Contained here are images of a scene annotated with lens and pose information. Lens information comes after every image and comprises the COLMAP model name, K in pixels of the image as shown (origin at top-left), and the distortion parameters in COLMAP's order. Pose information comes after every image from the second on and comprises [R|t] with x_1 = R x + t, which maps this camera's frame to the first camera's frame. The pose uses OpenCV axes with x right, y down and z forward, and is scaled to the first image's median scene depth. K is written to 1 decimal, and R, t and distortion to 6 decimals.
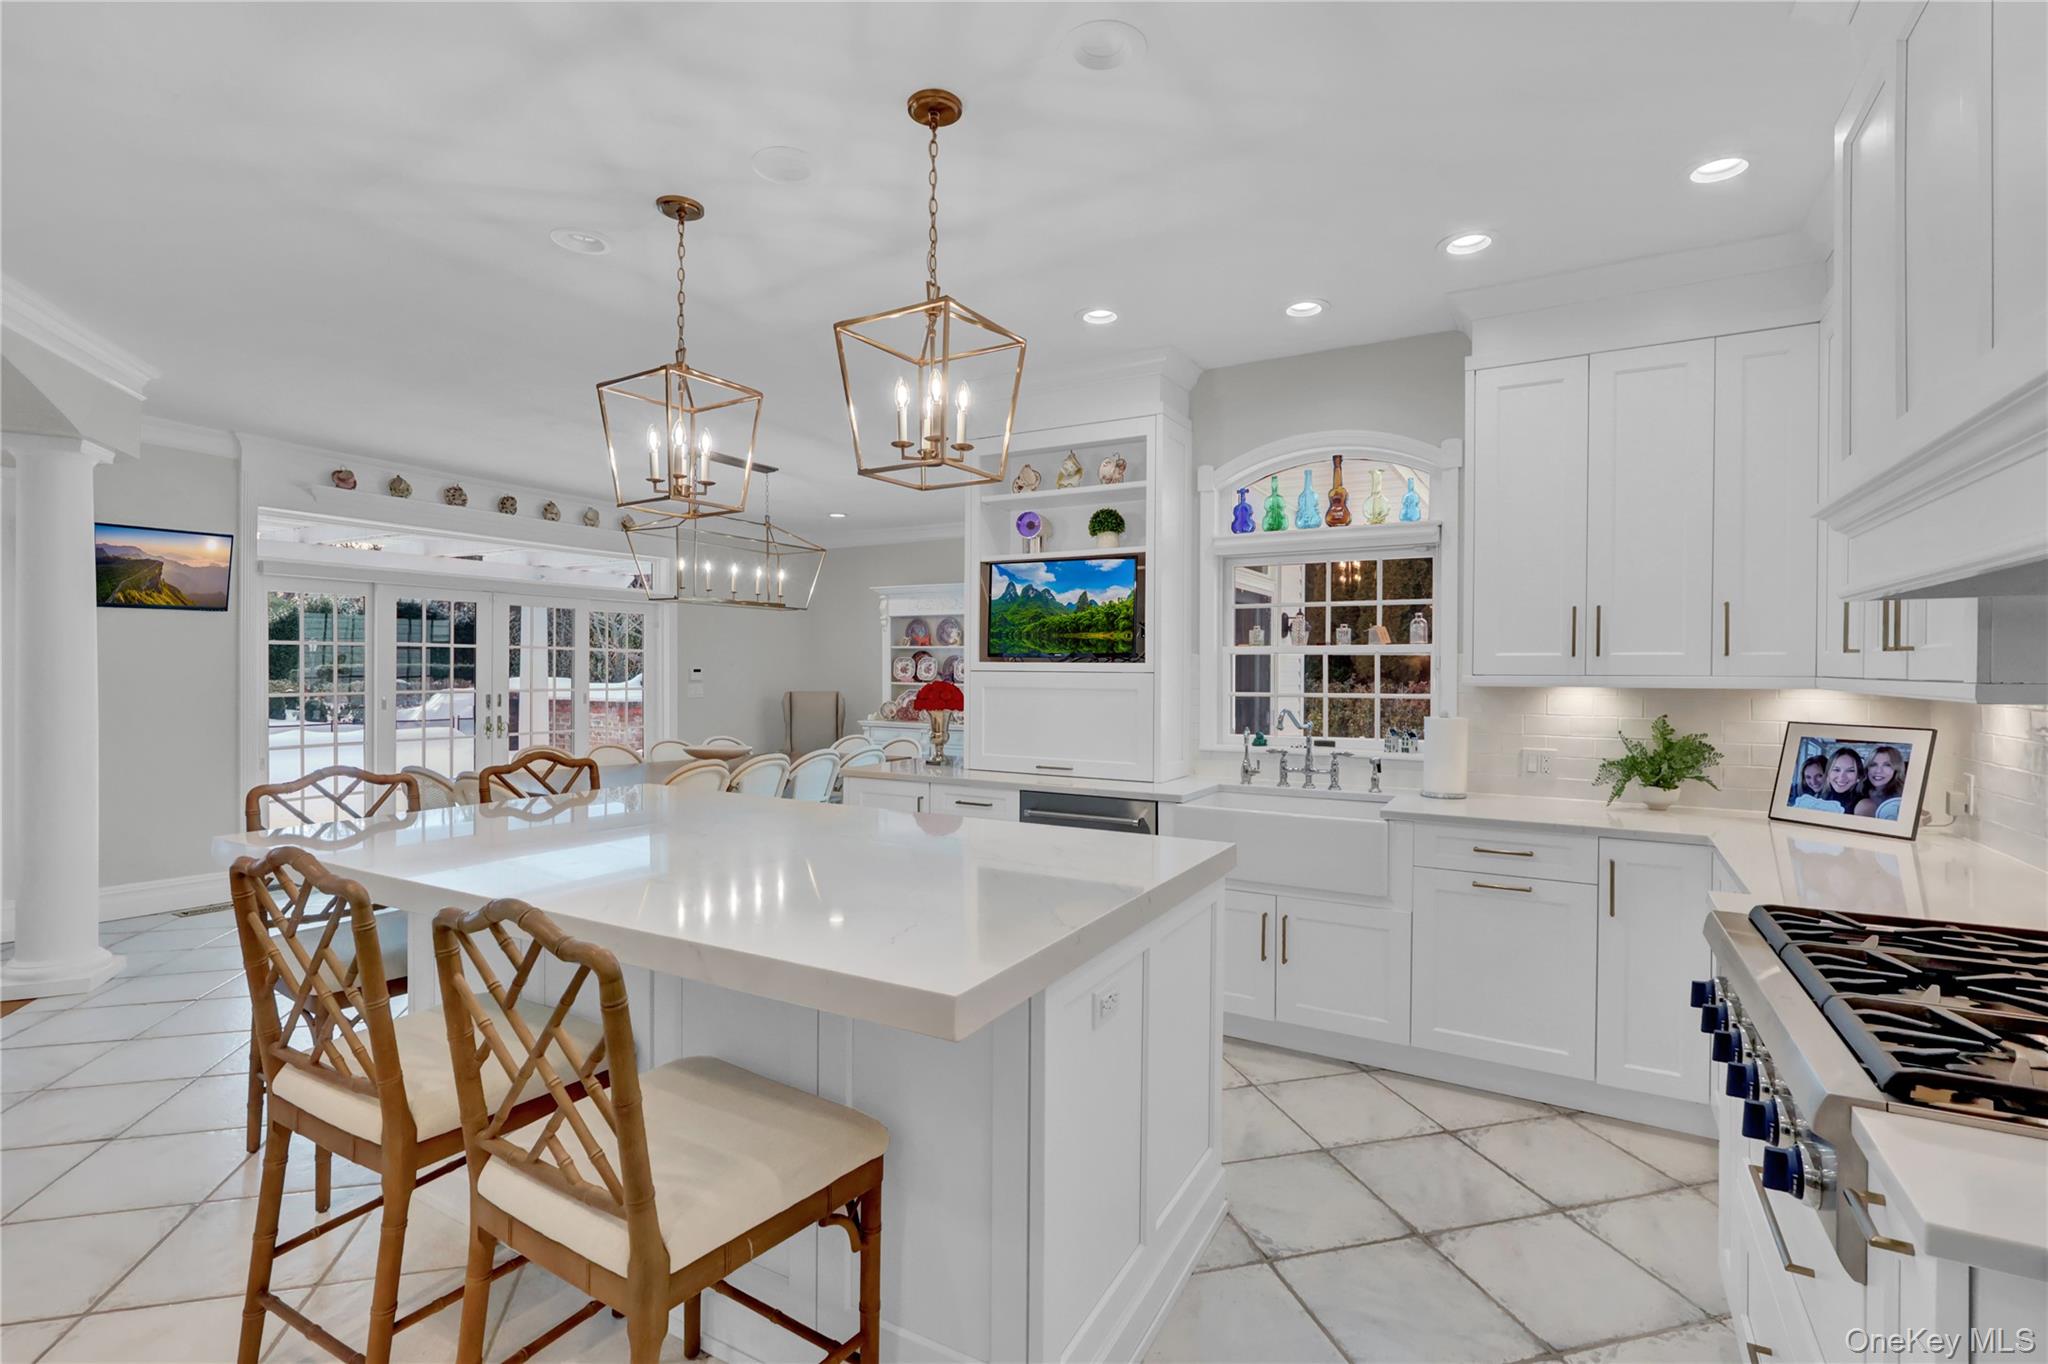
lens RADIAL K [[944.4, 0, 1035.5], [0, 944.4, 670.0], [0, 0, 1]] dist [-0.001551, -0.001342]
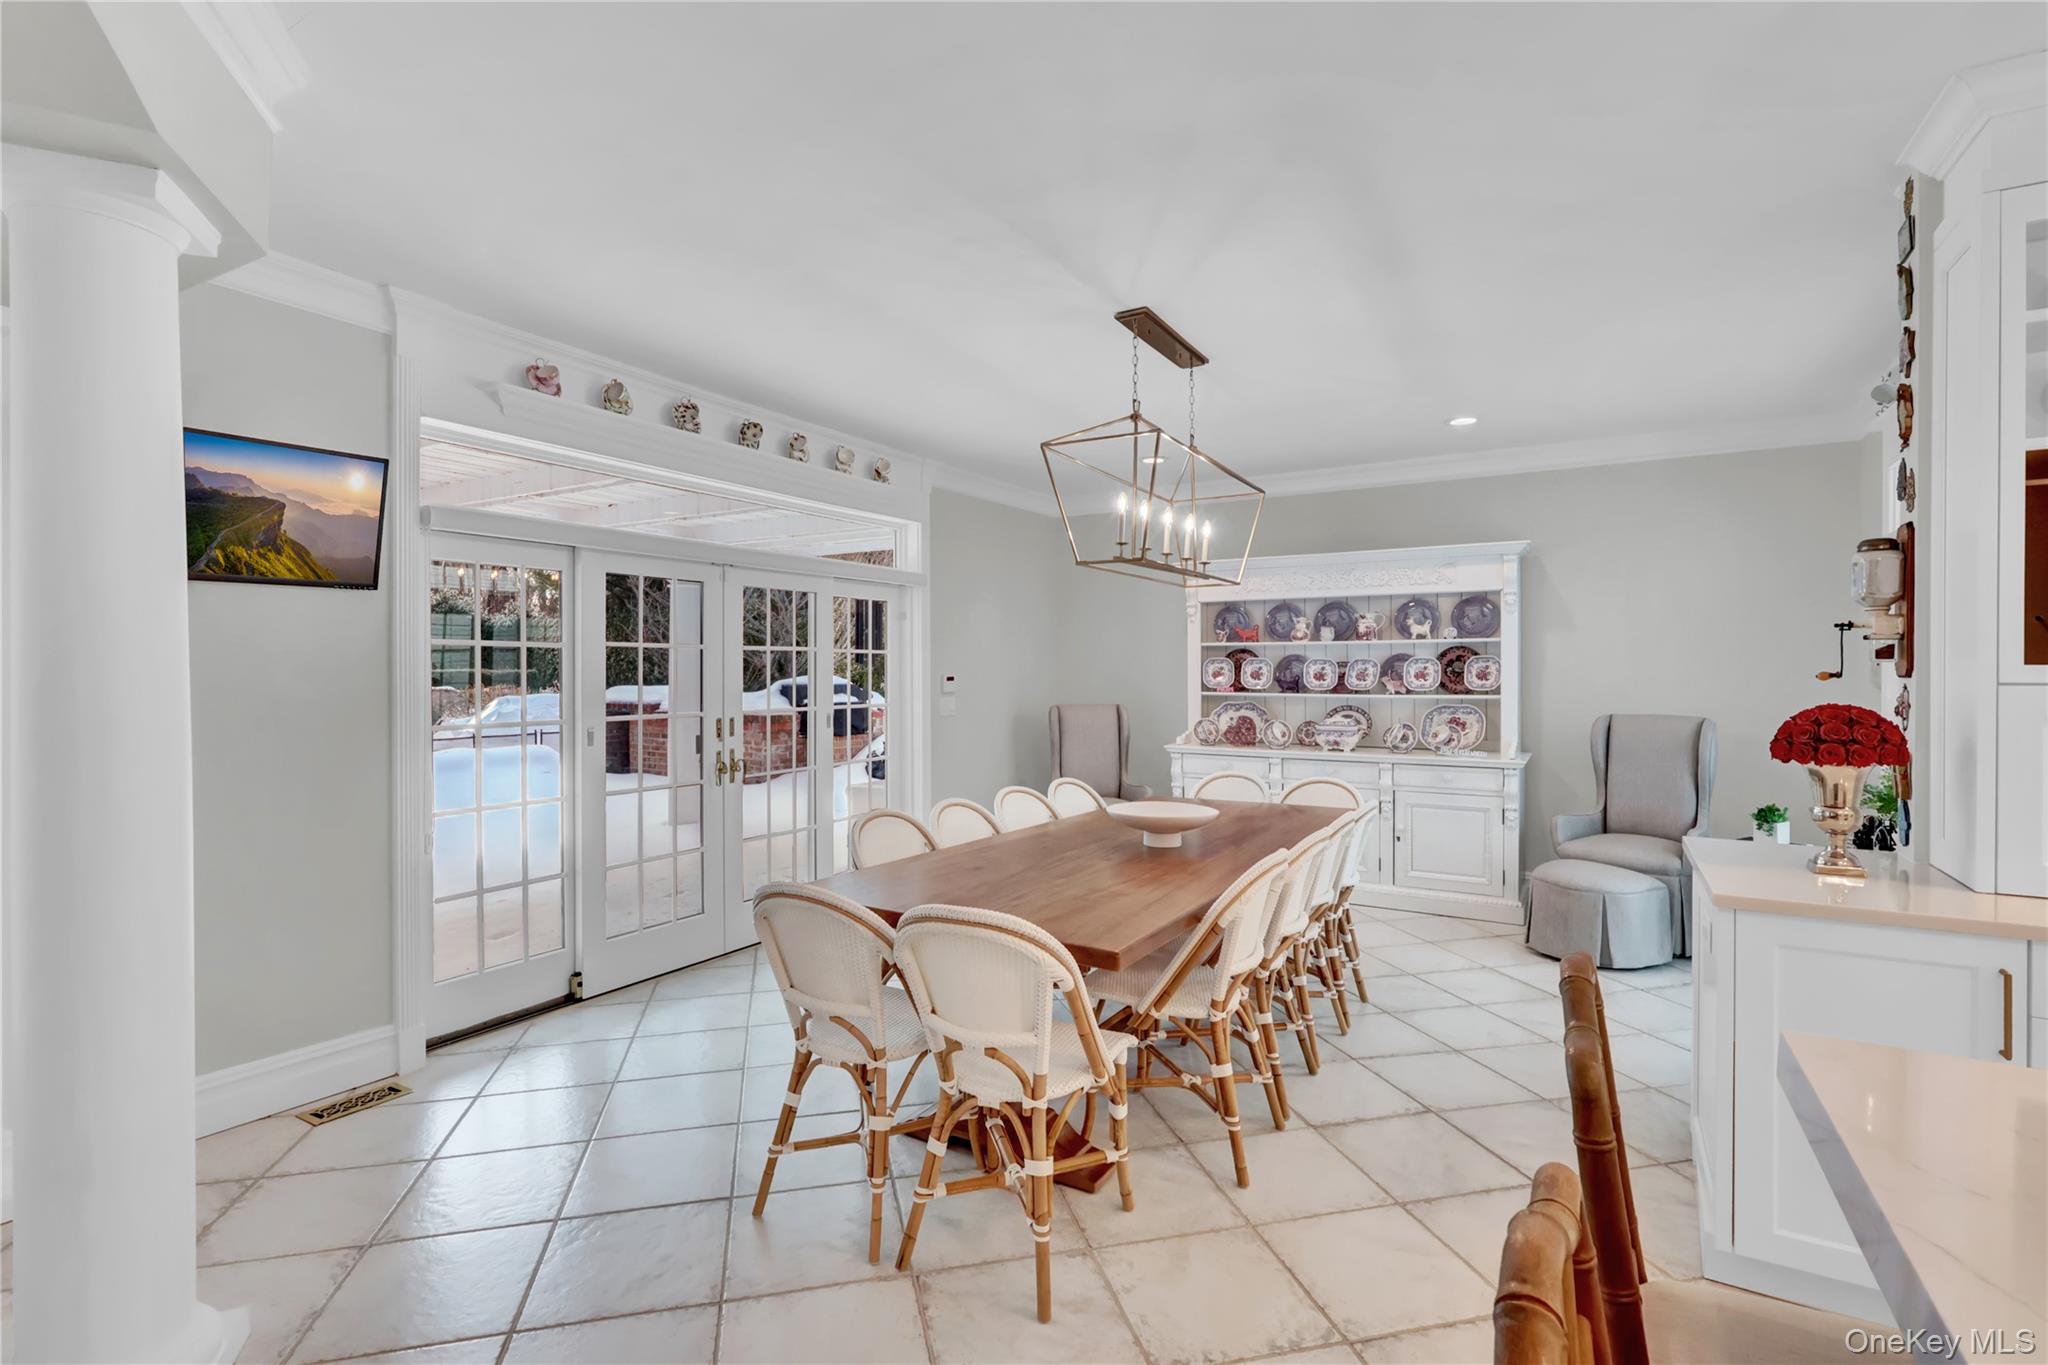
lens RADIAL K [[944.4, 0, 1003.7], [0, 944.4, 679.7], [0, 0, 1]] dist [-0.001551, -0.001342]
pose [[0.999874, -0.006604, -0.014450, -0.501215], [0.006781, 0.999902, 0.012247, -0.011085], [0.014368, -0.012344, 0.999821, 0.451100]]
